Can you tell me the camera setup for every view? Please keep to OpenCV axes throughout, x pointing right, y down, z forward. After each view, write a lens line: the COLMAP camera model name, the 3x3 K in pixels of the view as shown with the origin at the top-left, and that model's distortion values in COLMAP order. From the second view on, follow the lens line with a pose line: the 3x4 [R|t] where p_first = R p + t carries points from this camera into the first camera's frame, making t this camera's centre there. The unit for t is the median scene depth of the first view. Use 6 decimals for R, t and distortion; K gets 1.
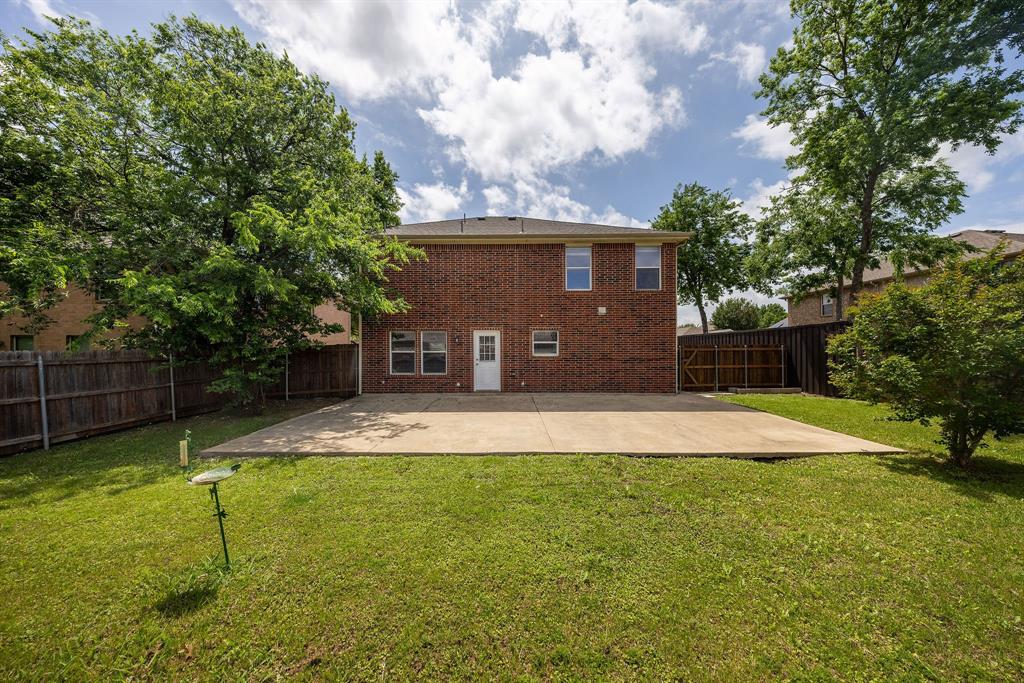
lens RADIAL K [[342.0, 0, 503.1], [0, 342.0, 356.2], [0, 0, 1]] dist [-0.014422, -0.000142]
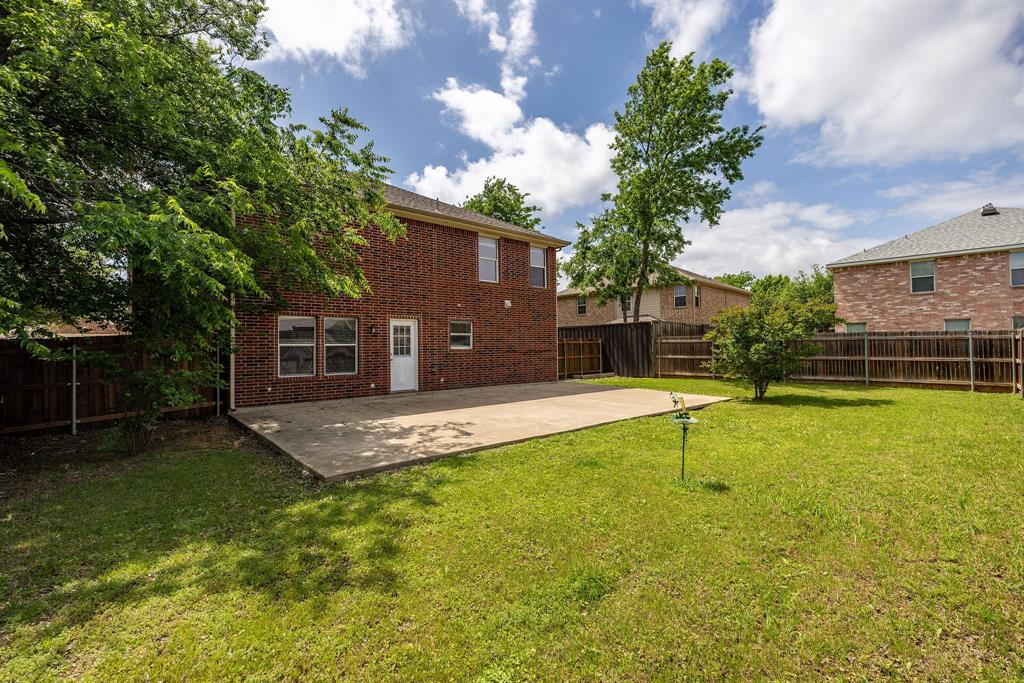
lens RADIAL K [[466.6, 0, 510.2], [0, 466.6, 339.6], [0, 0, 1]] dist [0.004139, -0.000010]
pose [[0.732090, 0.005622, 0.681184, -0.639660], [0.010757, 0.999746, -0.019812, 0.000240], [-0.681123, 0.021832, 0.731844, -0.019895]]
